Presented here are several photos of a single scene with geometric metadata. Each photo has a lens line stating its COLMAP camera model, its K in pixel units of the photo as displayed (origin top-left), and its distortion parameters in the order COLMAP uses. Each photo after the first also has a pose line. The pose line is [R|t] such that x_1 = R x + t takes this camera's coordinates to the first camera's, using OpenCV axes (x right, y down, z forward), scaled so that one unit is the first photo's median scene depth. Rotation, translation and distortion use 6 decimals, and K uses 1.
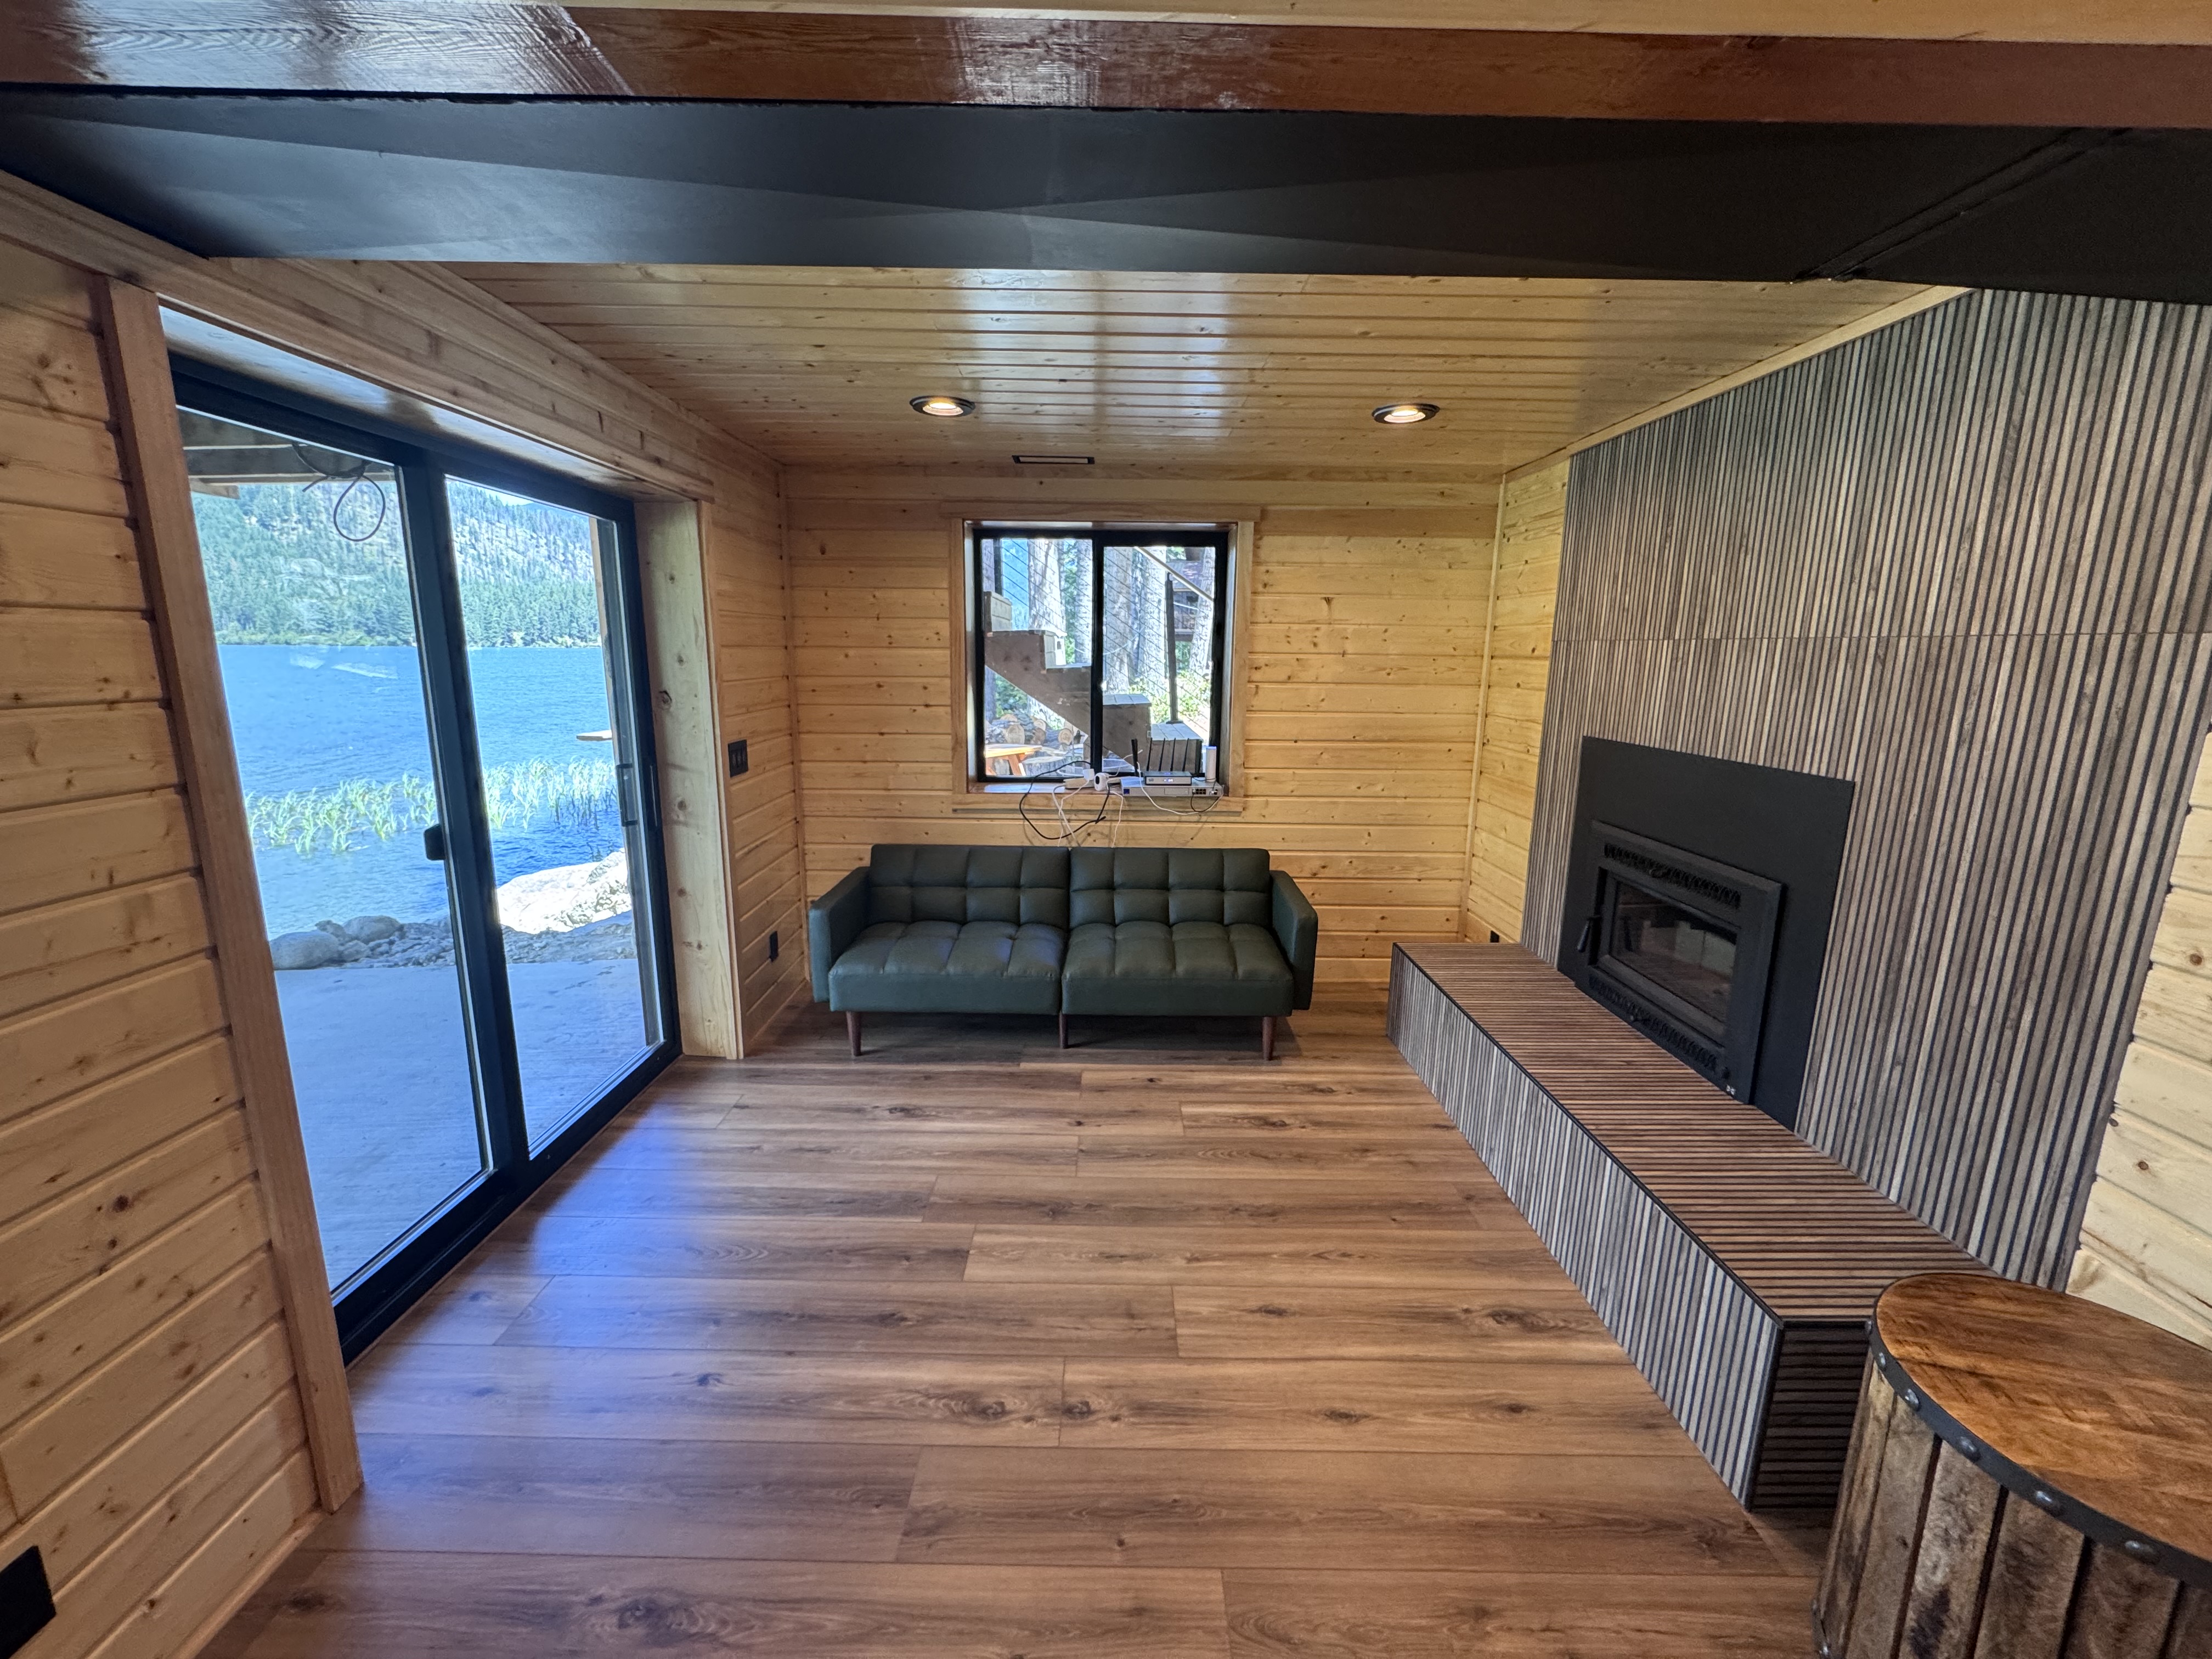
lens RADIAL K [[875.6, 0, 1107.6], [0, 875.6, 826.7], [0, 0, 1]] dist [-0.004183, 0.000692]
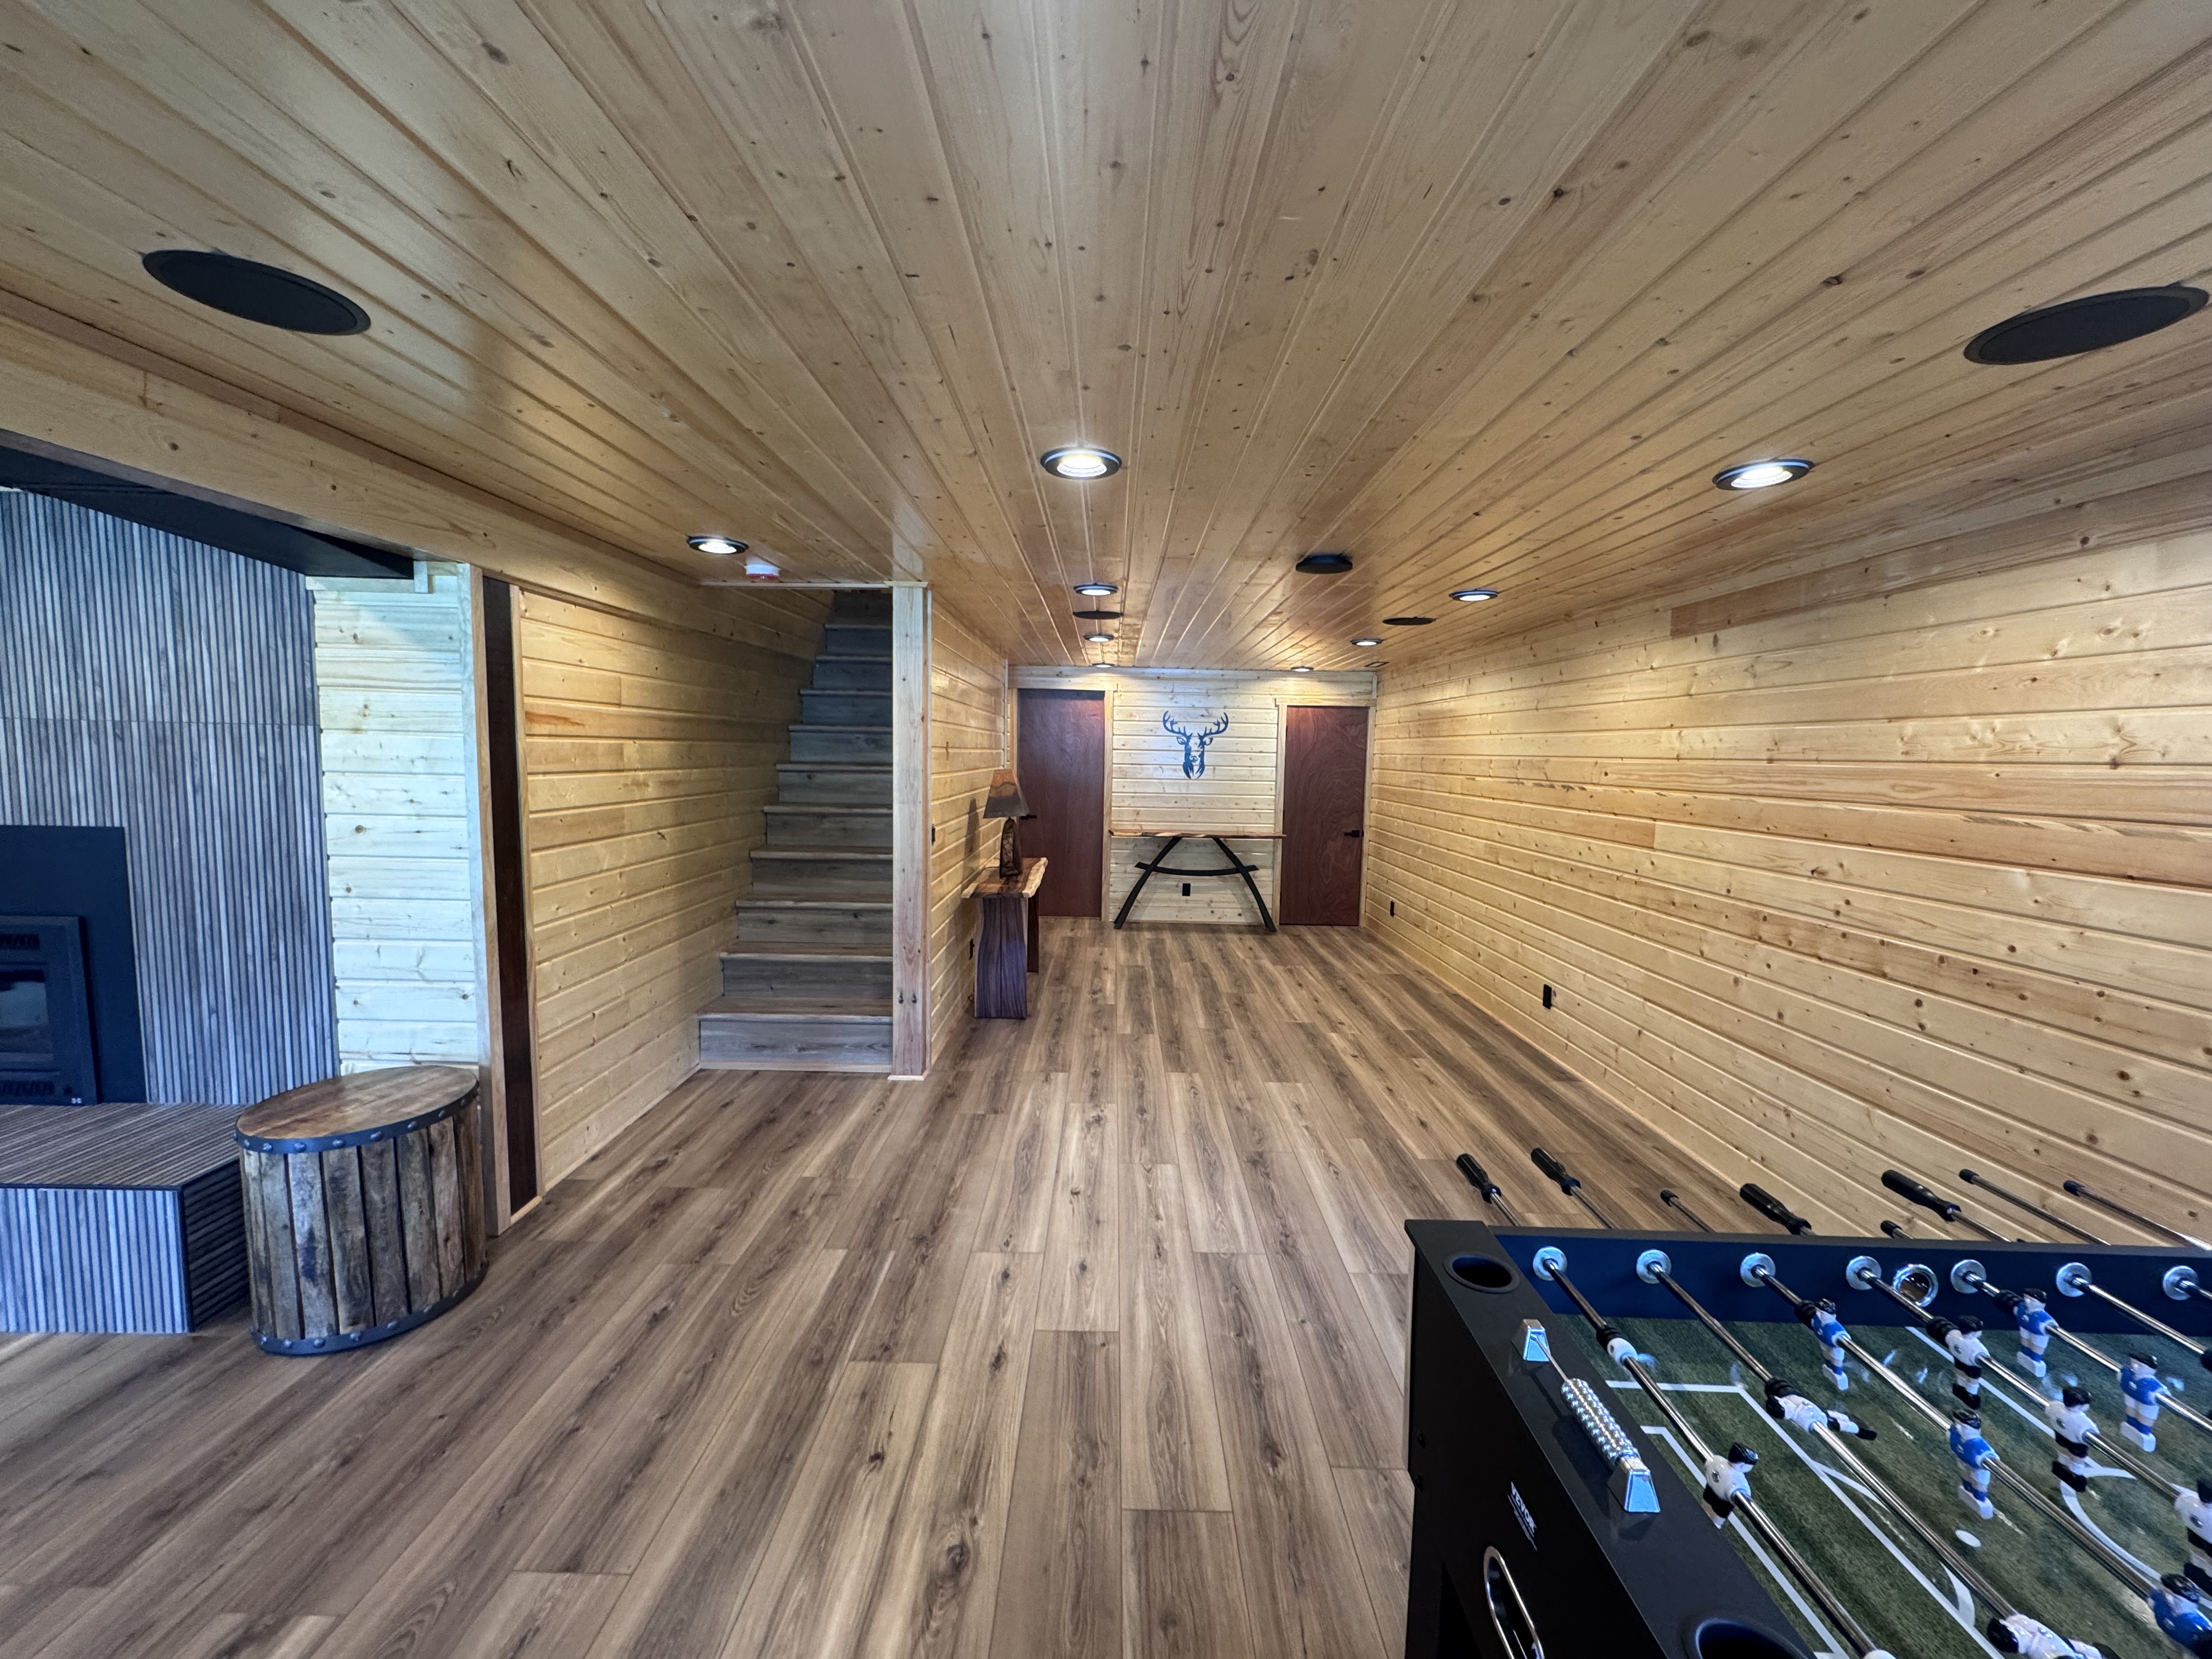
lens RADIAL K [[875.6, 0, 1107.6], [0, 875.6, 826.7], [0, 0, 1]] dist [-0.004183, 0.000692]
pose [[-0.006669, -0.099034, 0.995062, -0.579559], [0.175013, 0.979610, 0.098669, 0.096385], [-0.984544, 0.174806, 0.010799, -0.599220]]
